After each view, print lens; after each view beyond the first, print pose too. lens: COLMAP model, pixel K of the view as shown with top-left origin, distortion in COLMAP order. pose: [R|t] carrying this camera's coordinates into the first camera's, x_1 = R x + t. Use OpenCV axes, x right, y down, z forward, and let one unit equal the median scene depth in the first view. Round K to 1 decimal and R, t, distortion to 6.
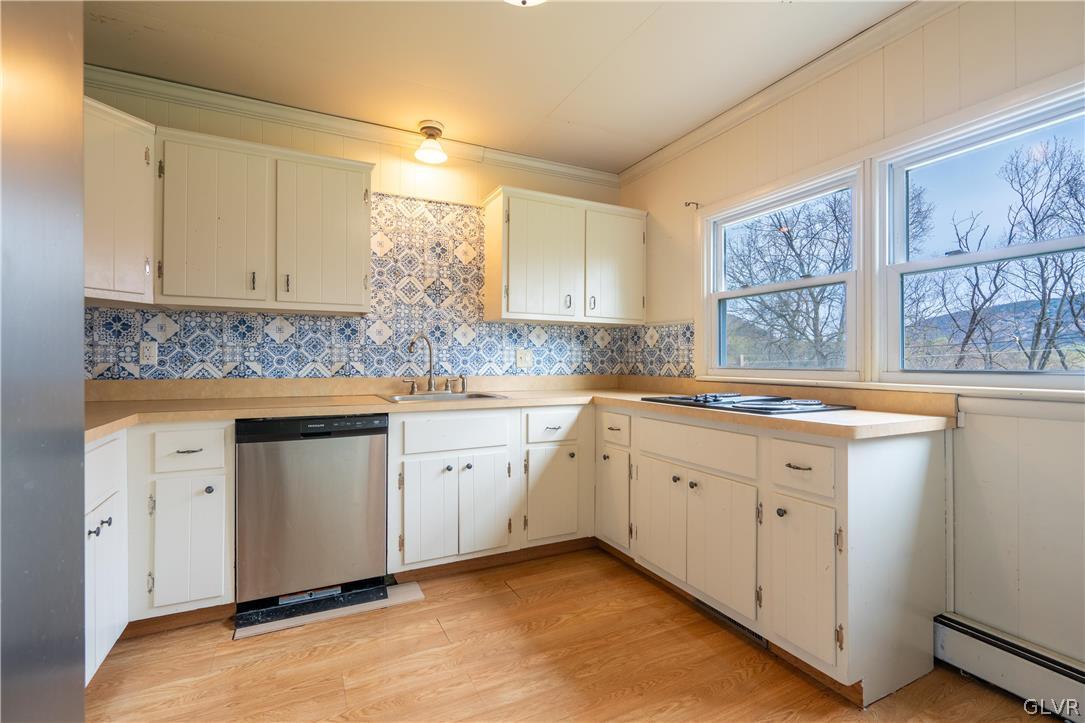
lens RADIAL K [[489.5, 0, 476.9], [0, 489.5, 359.4], [0, 0, 1]] dist [0.002292, 0.000819]
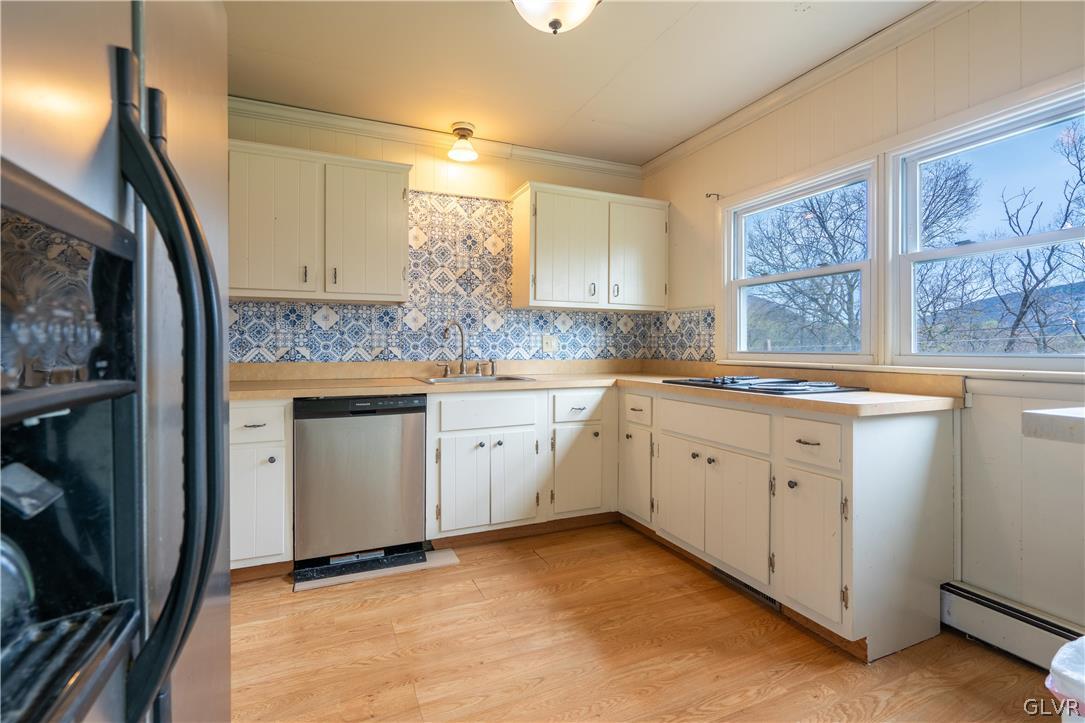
lens RADIAL K [[489.5, 0, 467.5], [0, 489.5, 348.8], [0, 0, 1]] dist [0.002292, 0.000819]
pose [[0.998012, -0.001334, -0.063013, -0.019463], [0.001839, 0.999967, 0.007962, 0.000805], [0.063000, -0.008062, 0.997981, -0.086430]]
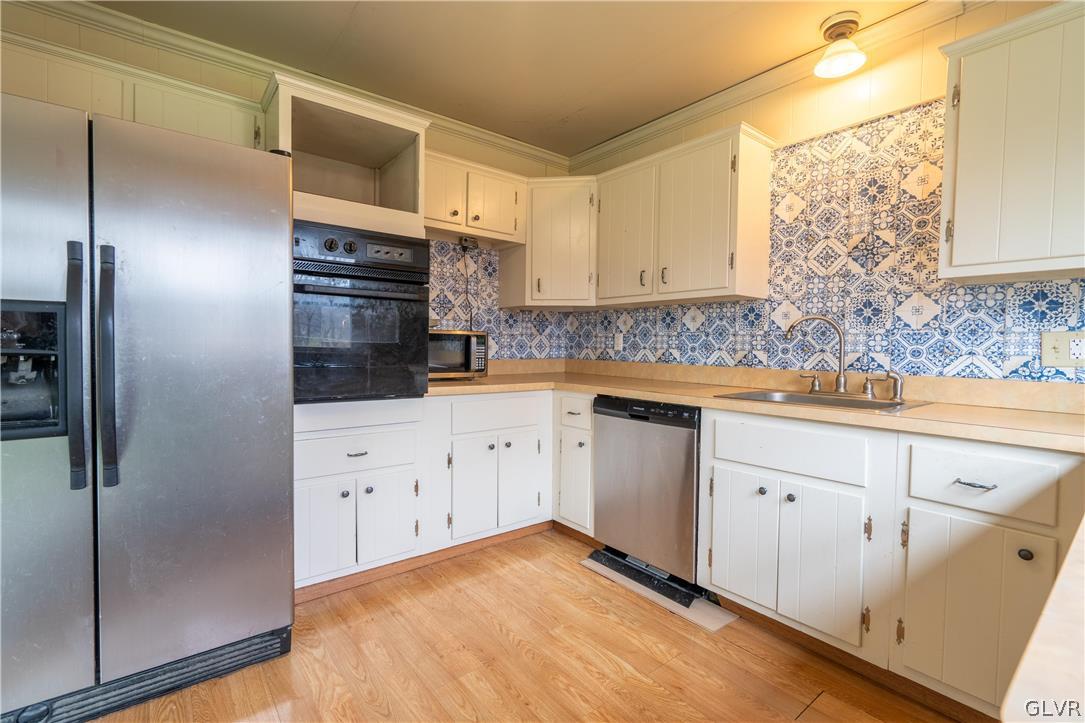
lens RADIAL K [[489.5, 0, 607.3], [0, 489.5, 360.8], [0, 0, 1]] dist [0.002292, 0.000819]
pose [[0.299798, 0.029403, -0.953549, 0.600166], [-0.013473, 0.999556, 0.026586, 0.003936], [0.953908, 0.004877, 0.300061, 0.552933]]
